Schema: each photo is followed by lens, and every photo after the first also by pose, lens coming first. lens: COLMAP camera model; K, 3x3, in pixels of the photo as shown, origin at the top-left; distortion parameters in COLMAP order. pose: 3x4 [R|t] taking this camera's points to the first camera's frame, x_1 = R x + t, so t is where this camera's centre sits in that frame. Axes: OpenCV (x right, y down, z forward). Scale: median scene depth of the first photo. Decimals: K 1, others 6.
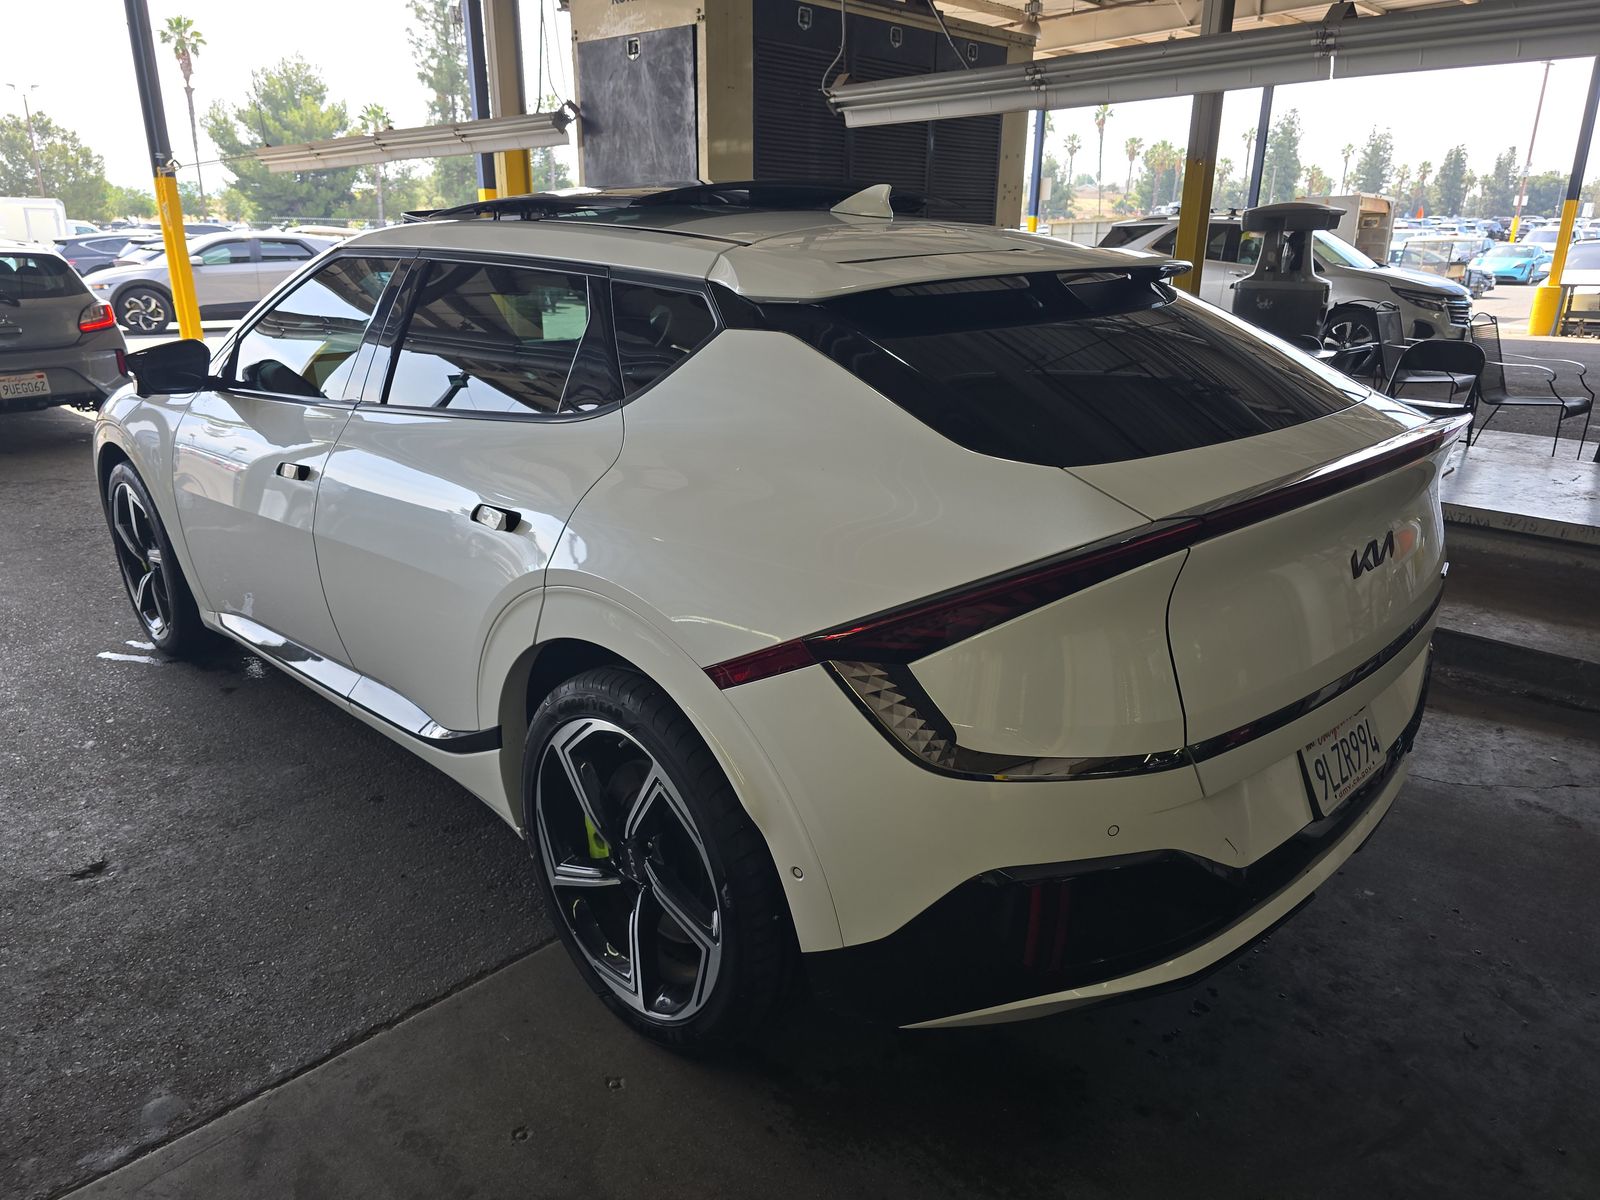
lens RADIAL K [[1078.0, 0, 797.4], [0, 1078.0, 611.0], [0, 0, 1]] dist [0.011749, -0.006377]
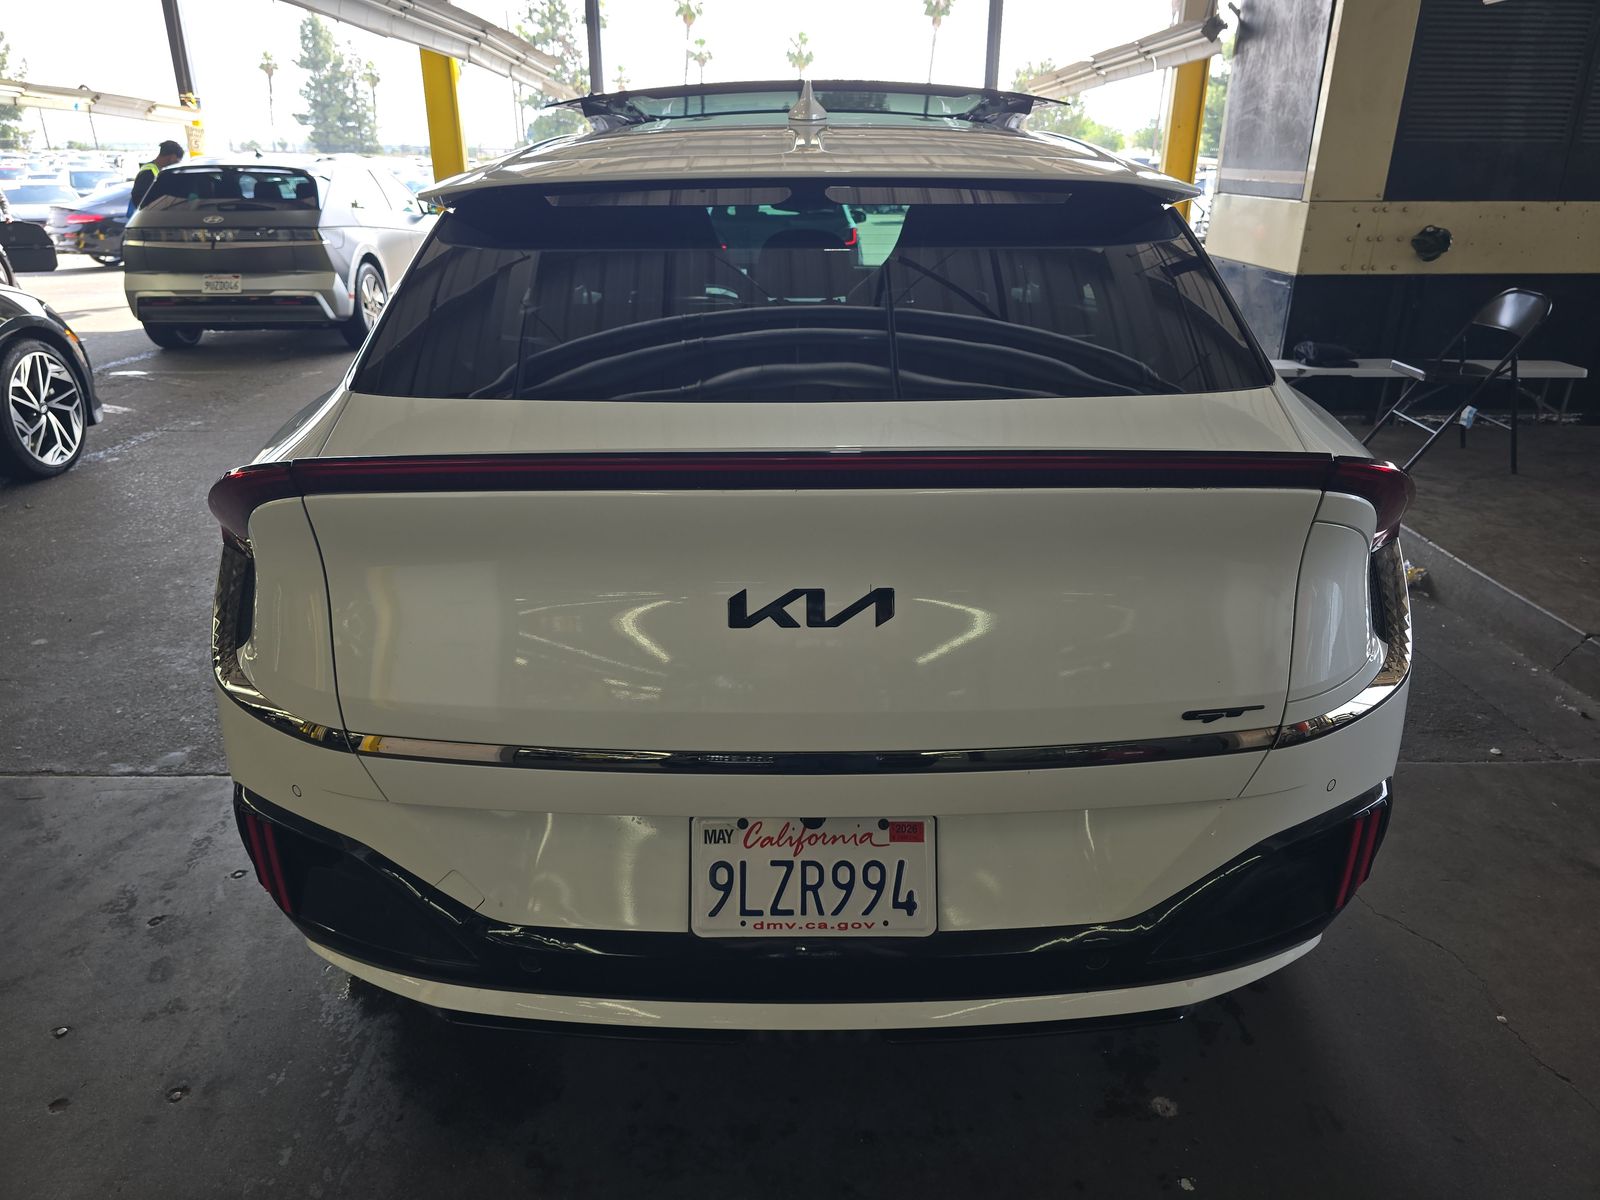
lens RADIAL K [[1078.0, 0, 798.7], [0, 1078.0, 598.5], [0, 0, 1]] dist [0.011749, -0.006377]
pose [[0.707762, 0.258680, -0.657386, 0.265354], [-0.227419, 0.964442, 0.134660, -0.040206], [0.668844, 0.054195, 0.741424, 0.135066]]
